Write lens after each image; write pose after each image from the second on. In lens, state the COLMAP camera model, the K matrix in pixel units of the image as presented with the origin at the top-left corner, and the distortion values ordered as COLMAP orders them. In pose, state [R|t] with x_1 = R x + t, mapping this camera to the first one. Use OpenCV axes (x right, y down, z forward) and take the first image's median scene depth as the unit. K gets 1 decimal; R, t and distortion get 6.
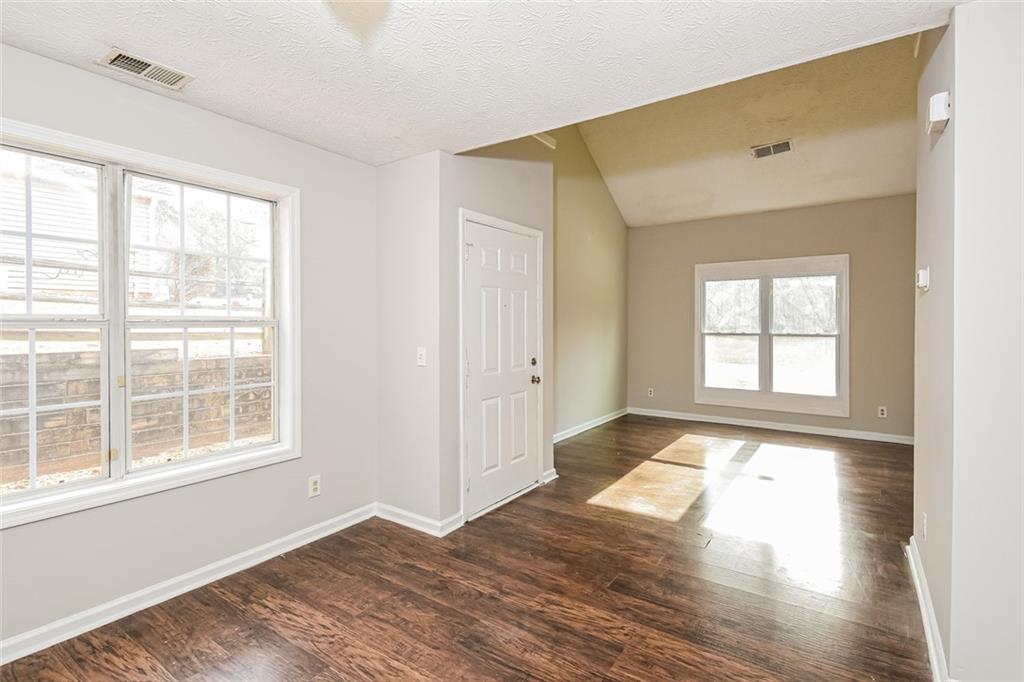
lens RADIAL K [[483.0, 0, 507.1], [0, 483.0, 331.0], [0, 0, 1]] dist [0.005288, -0.006565]
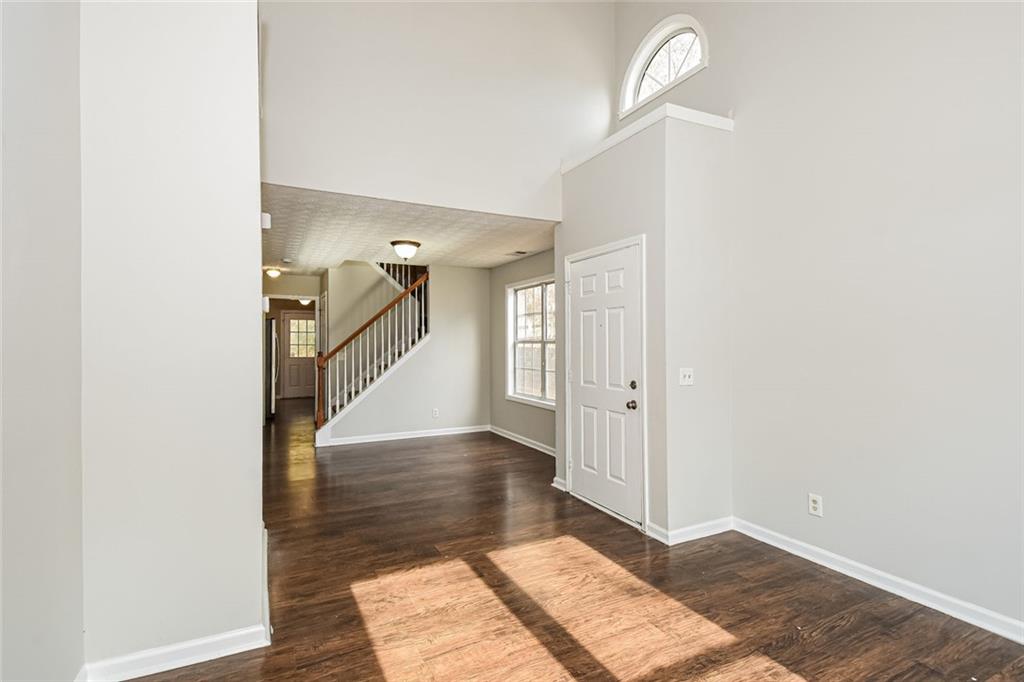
lens RADIAL K [[483.0, 0, 509.0], [0, 483.0, 343.0], [0, 0, 1]] dist [0.005288, -0.006565]
pose [[-0.468802, 0.006391, -0.883280, 1.338506], [-0.005737, 0.999931, 0.010280, -0.029747], [0.883285, 0.009886, -0.468732, 1.704613]]
